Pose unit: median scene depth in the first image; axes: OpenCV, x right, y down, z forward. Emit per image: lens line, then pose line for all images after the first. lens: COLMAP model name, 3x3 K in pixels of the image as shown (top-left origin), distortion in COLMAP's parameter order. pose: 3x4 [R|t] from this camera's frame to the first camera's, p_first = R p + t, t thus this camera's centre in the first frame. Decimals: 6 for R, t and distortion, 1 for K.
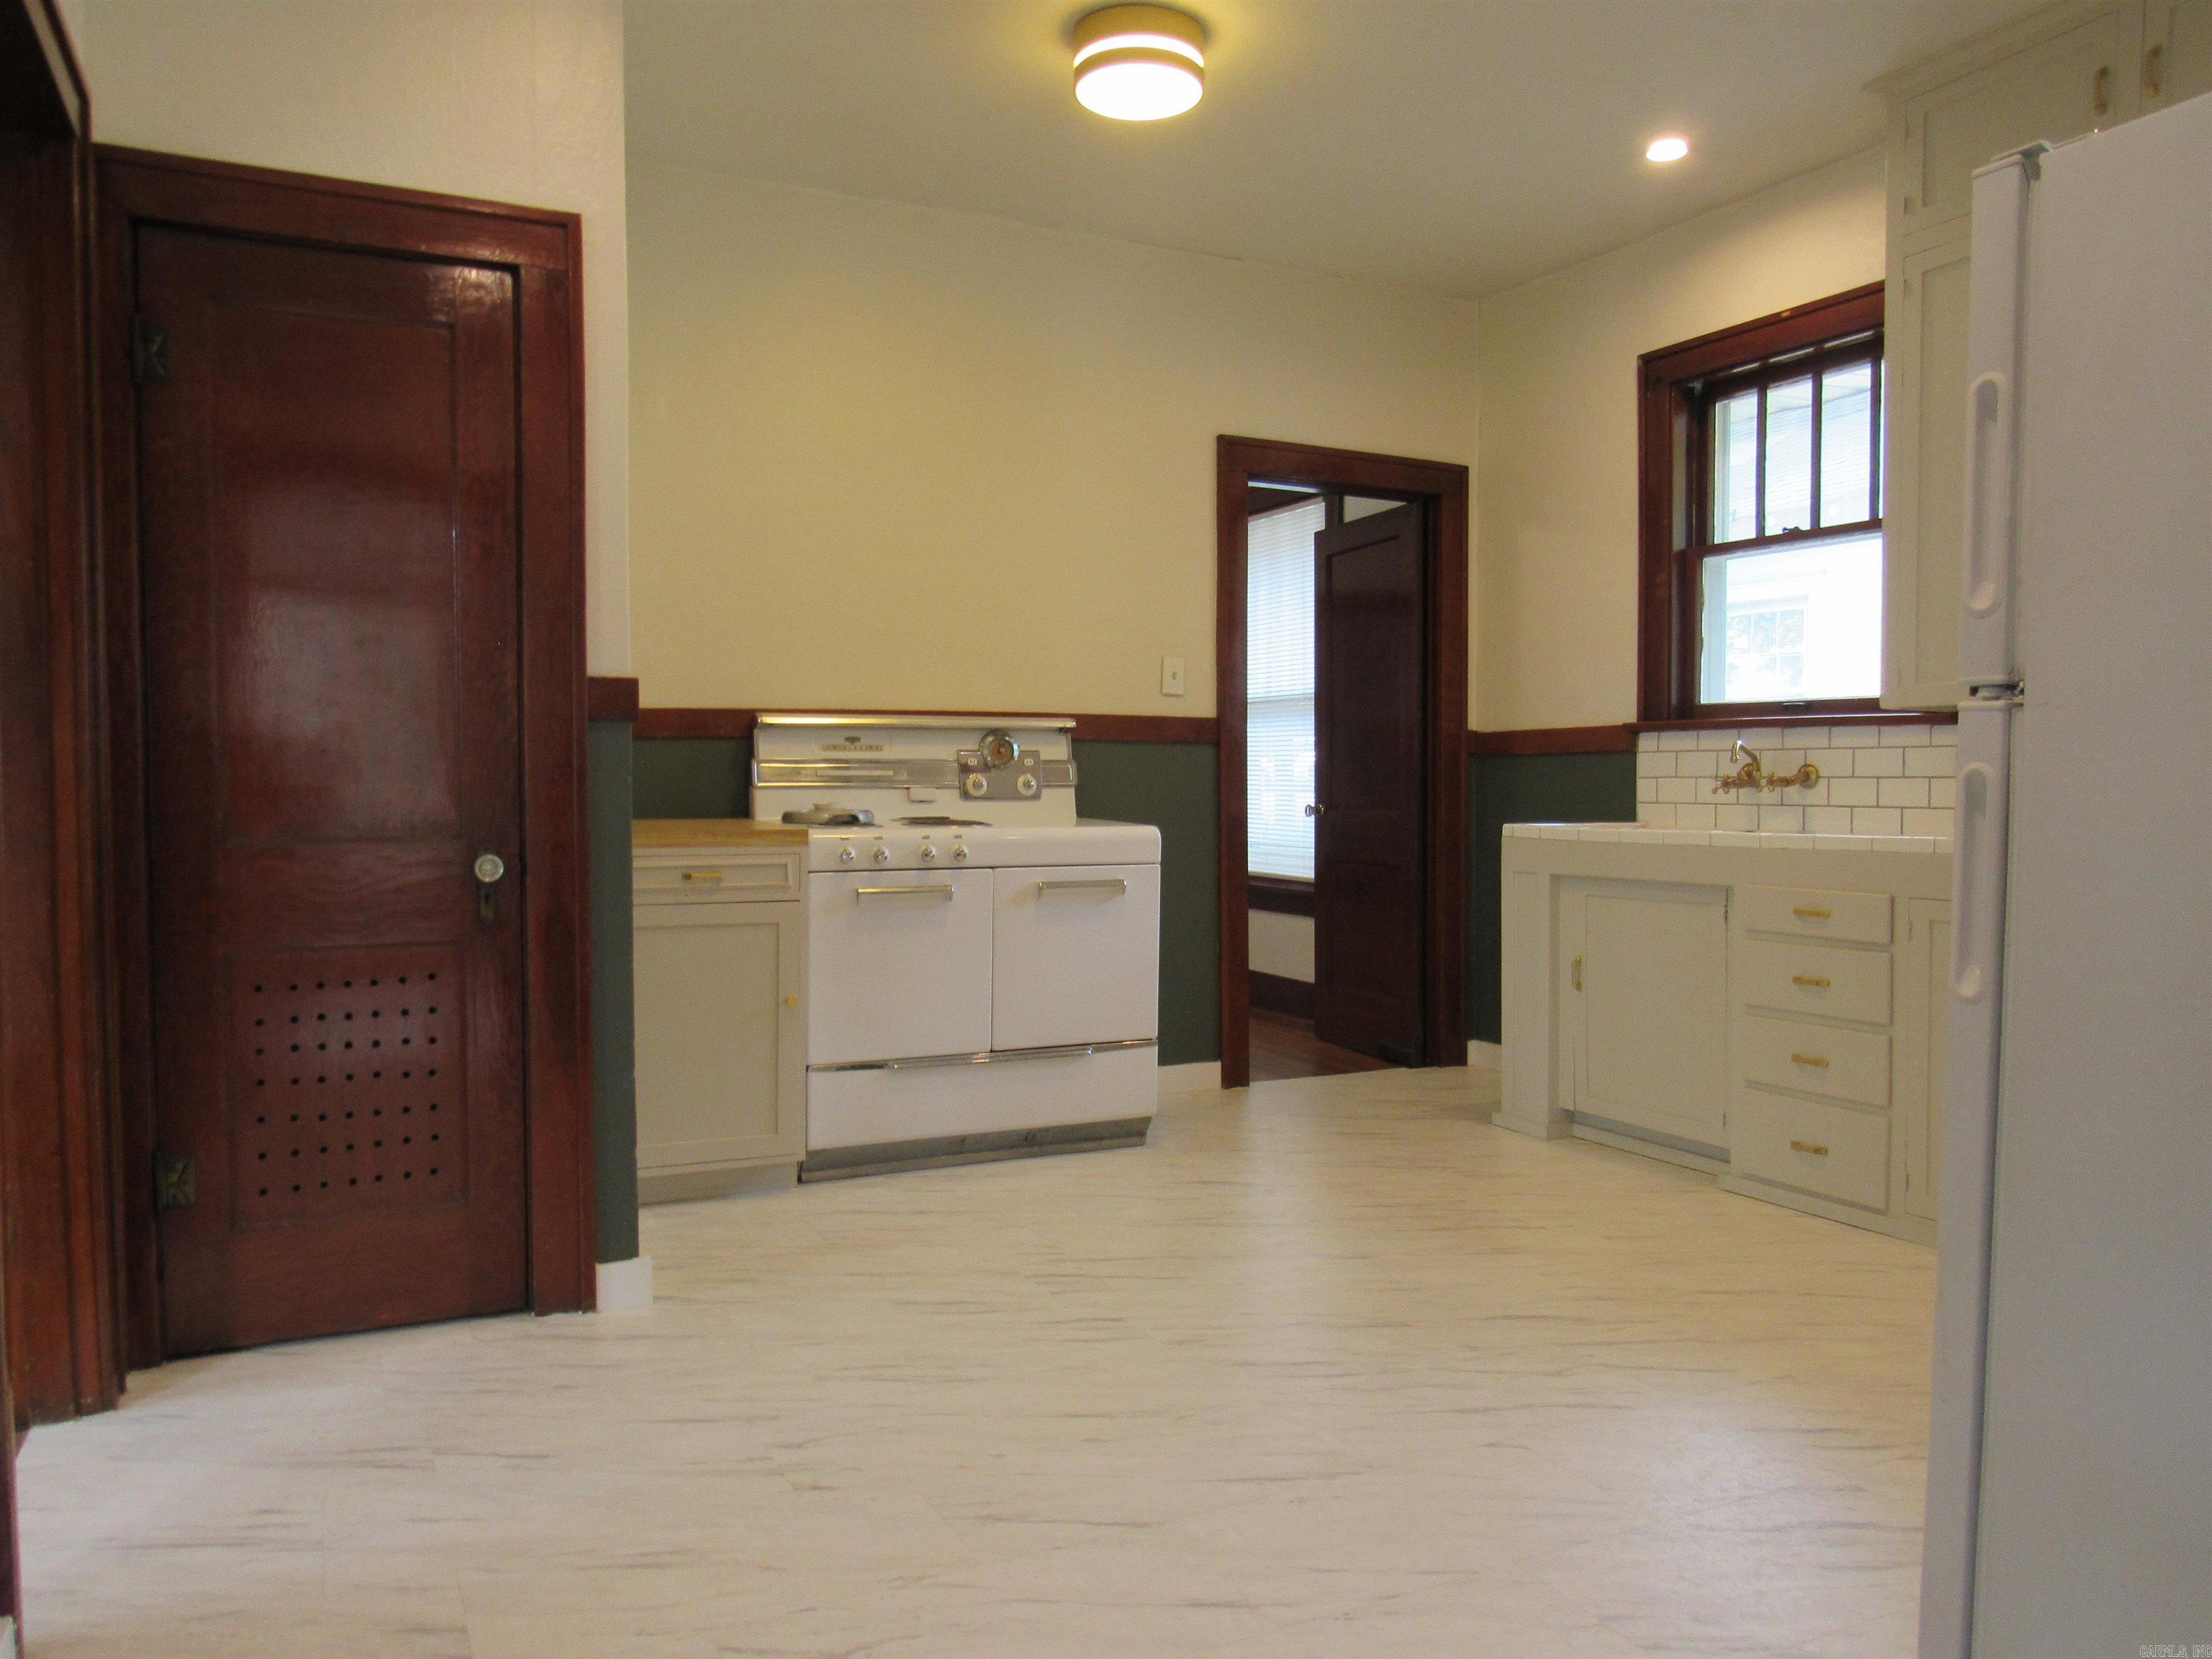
lens RADIAL K [[1577.1, 0, 1094.4], [0, 1577.1, 826.8], [0, 0, 1]] dist [-0.024288, 0.005028]
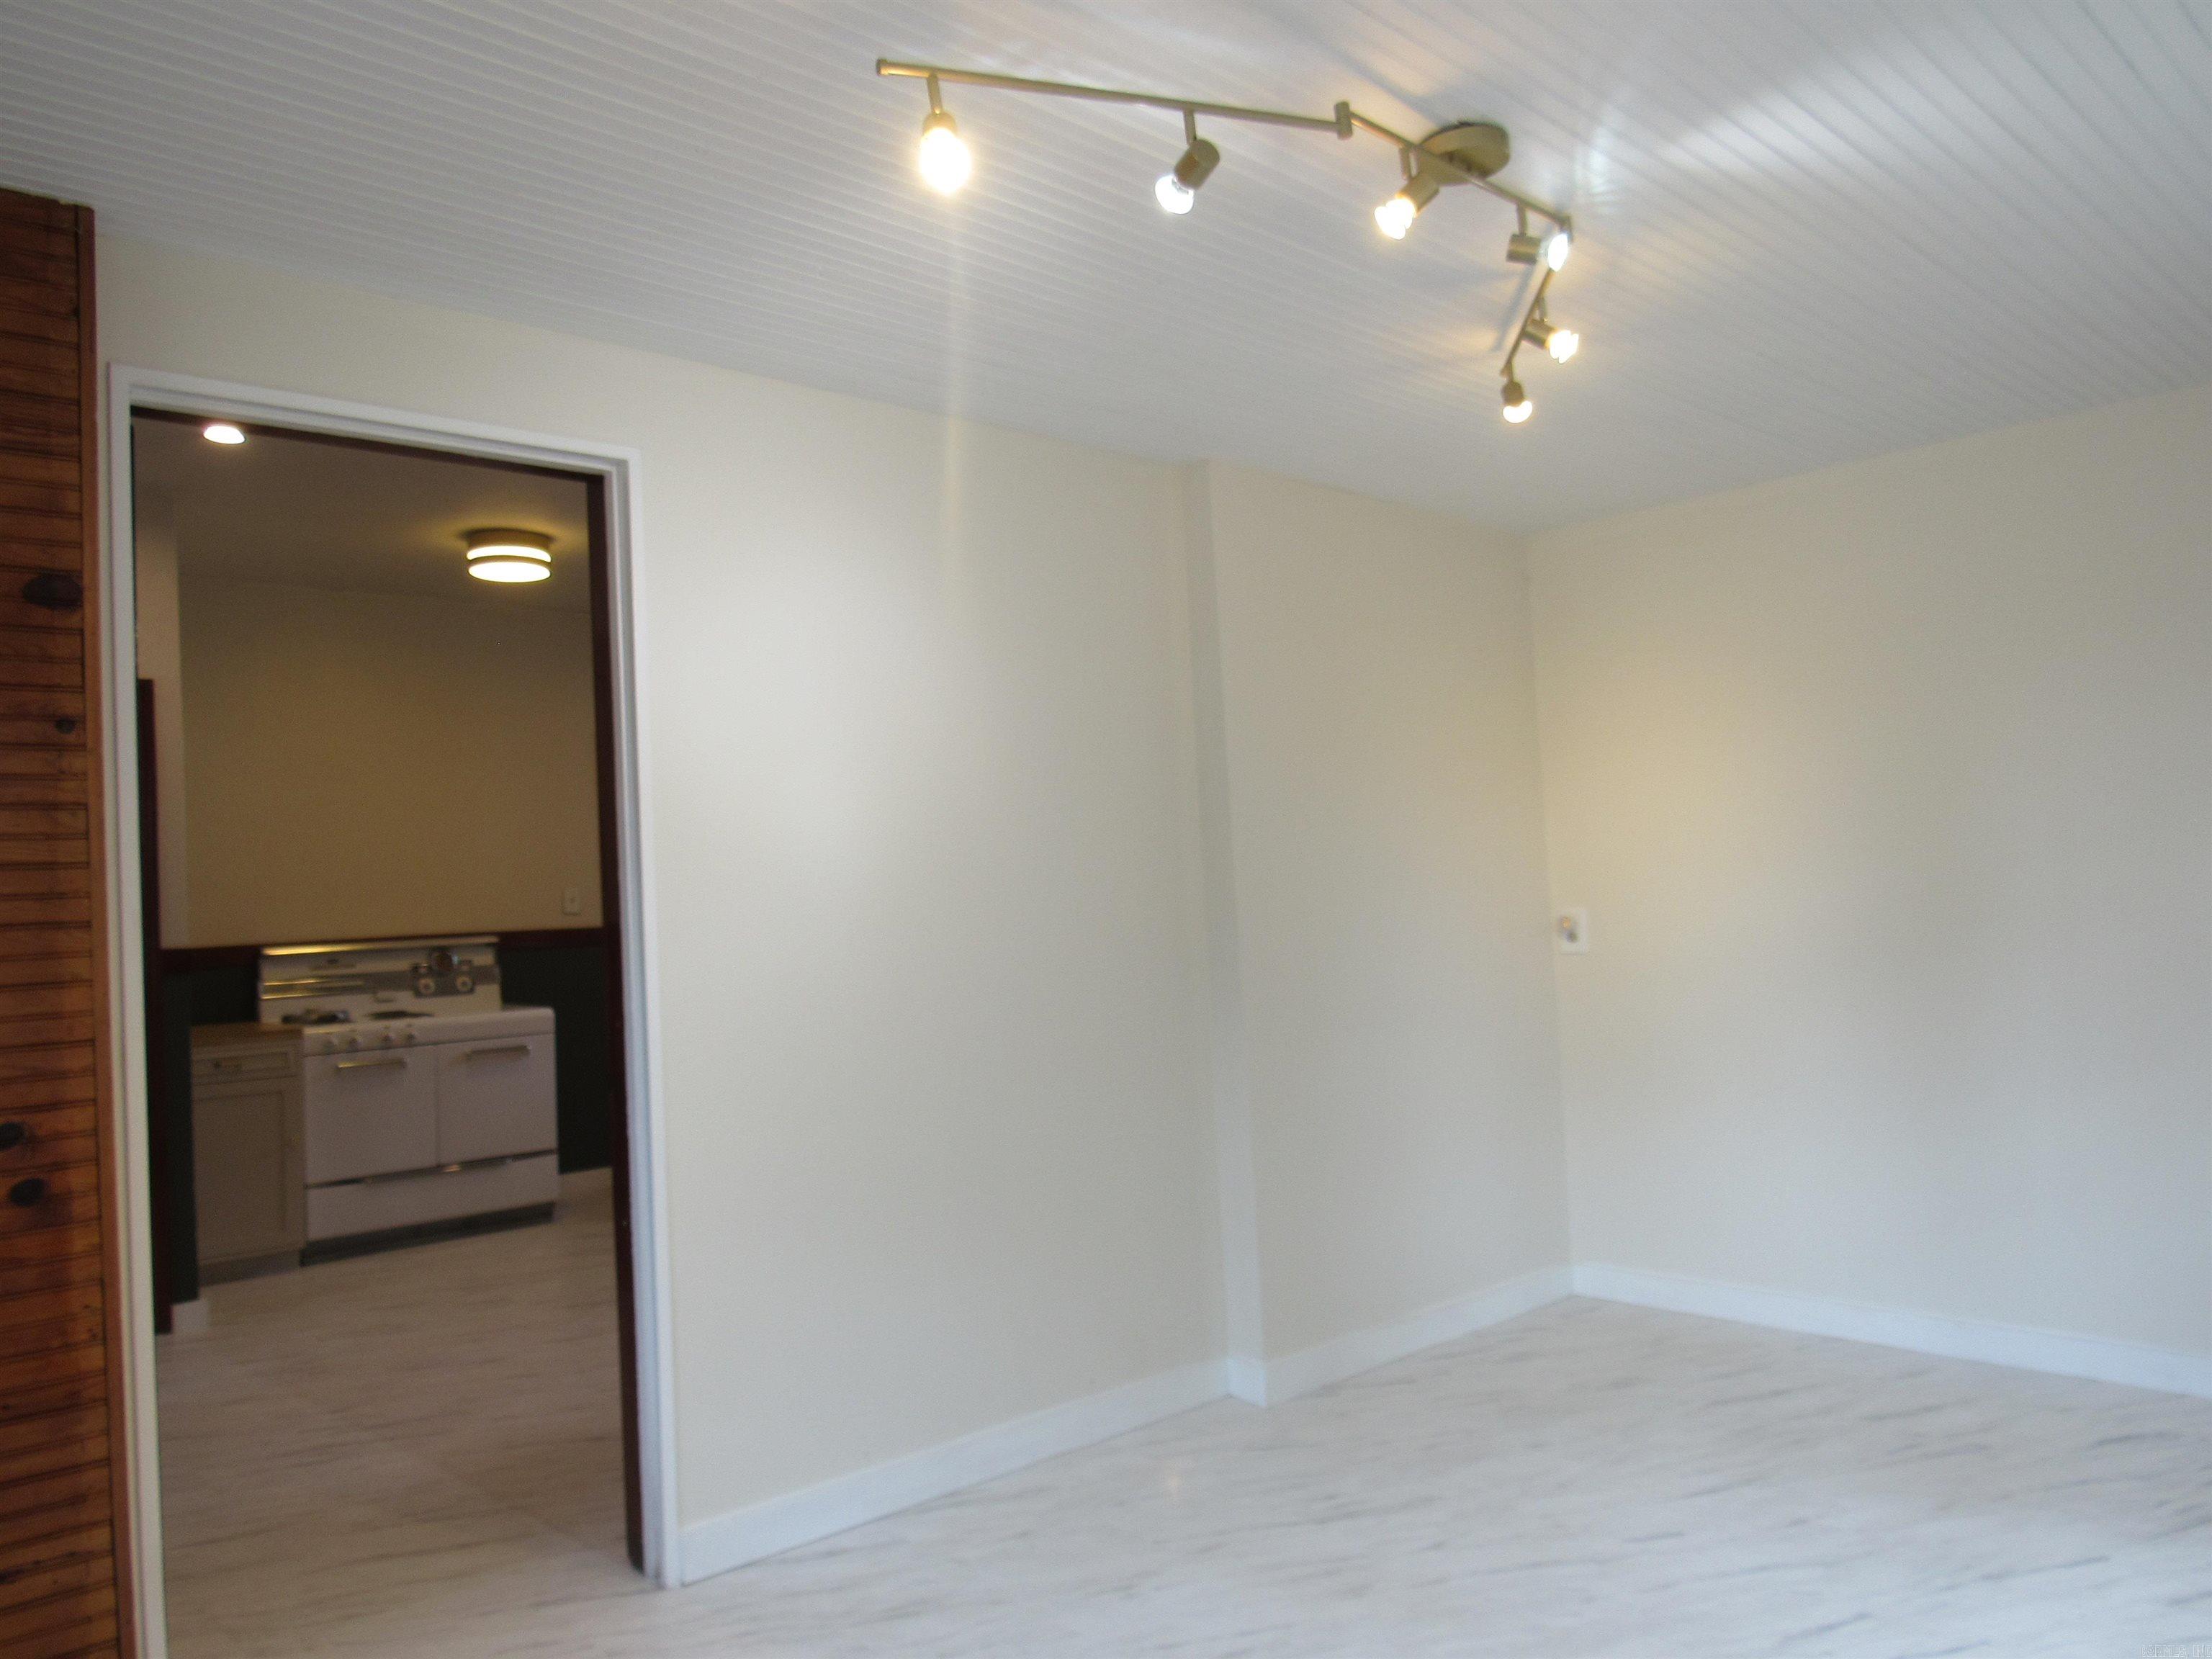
lens RADIAL K [[1577.1, 0, 1094.4], [0, 1577.1, 826.8], [0, 0, 1]] dist [-0.024288, 0.005028]
pose [[0.953572, -0.034564, 0.299176, 0.093293], [0.061122, 0.994930, -0.079870, -0.021731], [-0.294898, 0.094449, 0.950849, -0.626398]]
